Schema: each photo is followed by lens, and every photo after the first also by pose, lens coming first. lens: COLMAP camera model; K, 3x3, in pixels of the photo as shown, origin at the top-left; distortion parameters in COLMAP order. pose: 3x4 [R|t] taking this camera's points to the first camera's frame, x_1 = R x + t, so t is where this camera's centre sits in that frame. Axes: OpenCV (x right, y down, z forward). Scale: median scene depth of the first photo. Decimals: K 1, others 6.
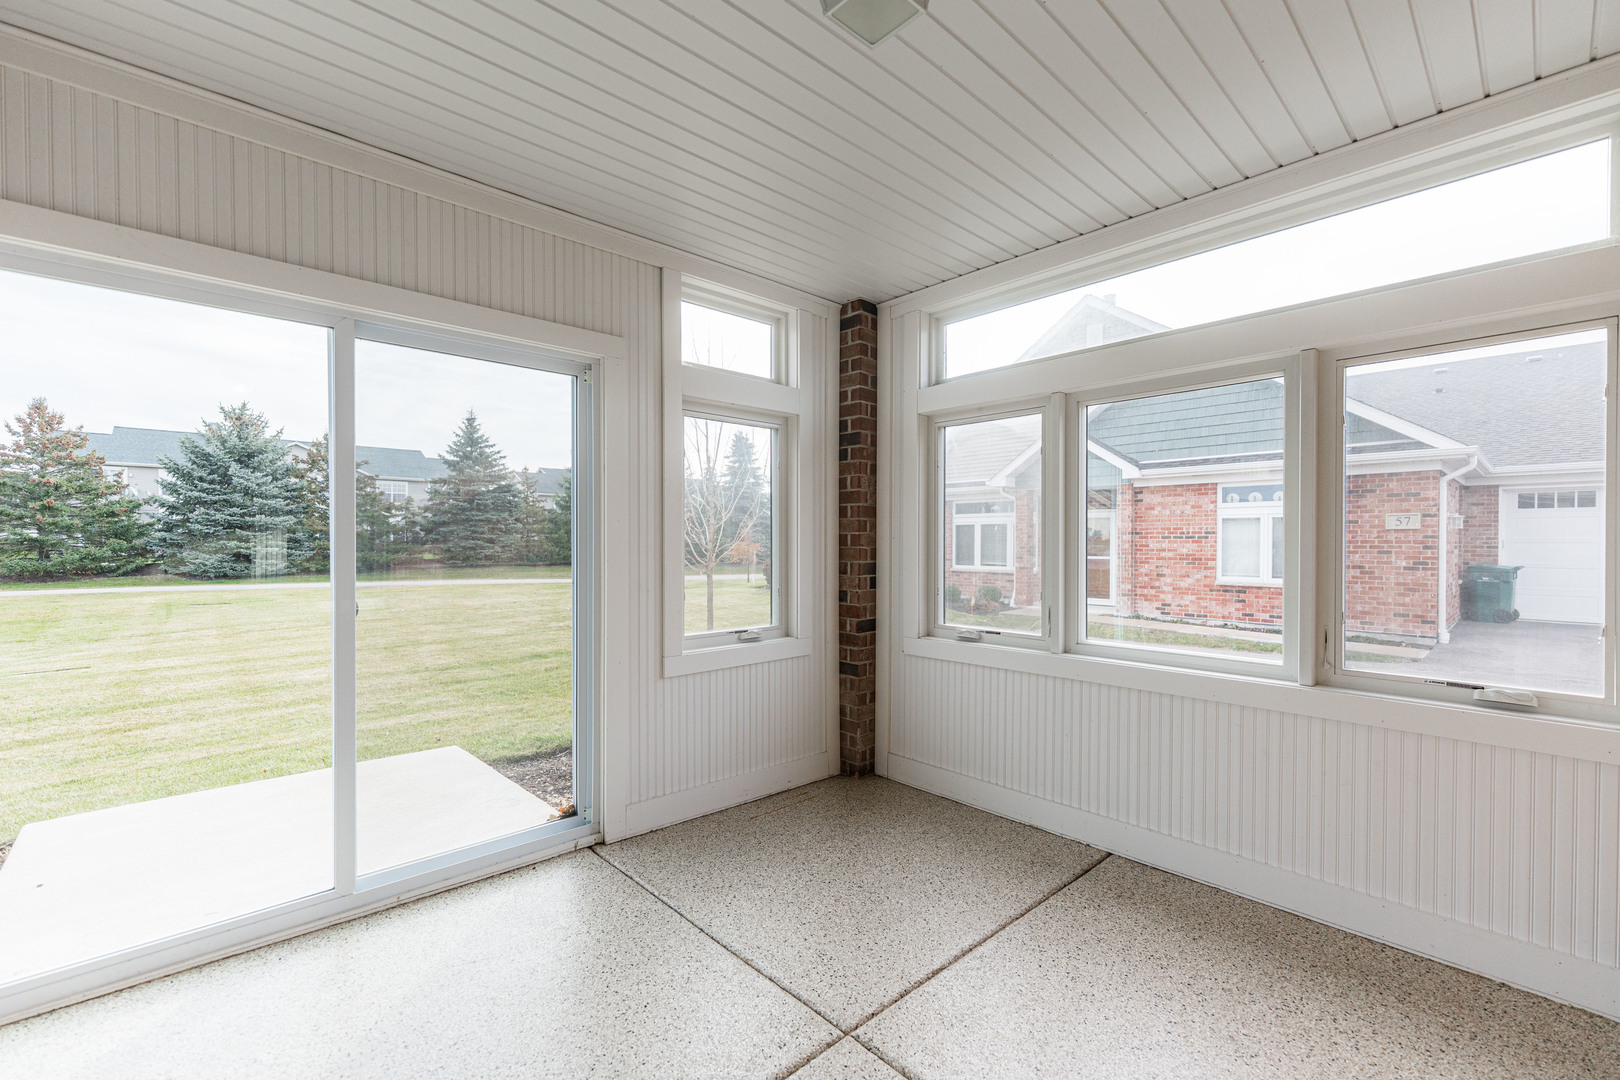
lens RADIAL K [[671.2, 0, 803.5], [0, 671.2, 540.0], [0, 0, 1]] dist [0.001572, -0.000196]
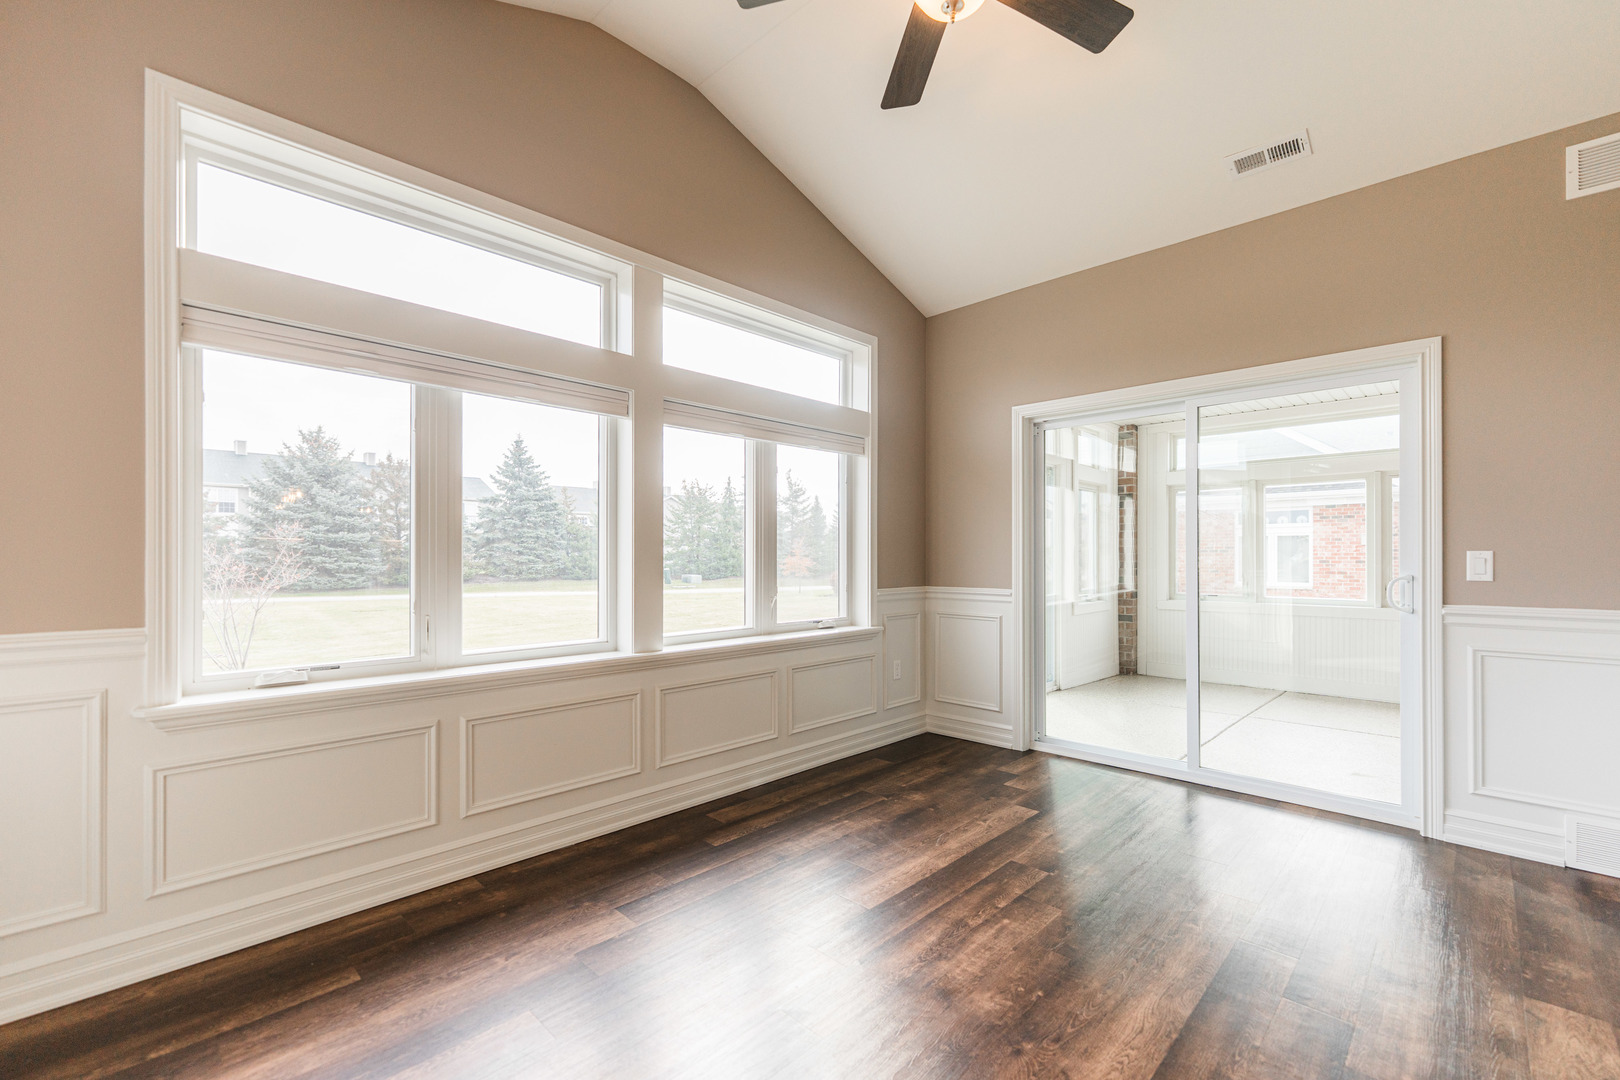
lens RADIAL K [[671.2, 0, 816.0], [0, 671.2, 541.3], [0, 0, 1]] dist [0.001572, -0.000196]
pose [[0.998581, 0.000591, 0.053259, -0.112251], [0.000614, 0.999744, -0.022597, 0.002364], [-0.053259, 0.022598, 0.998325, -0.105209]]
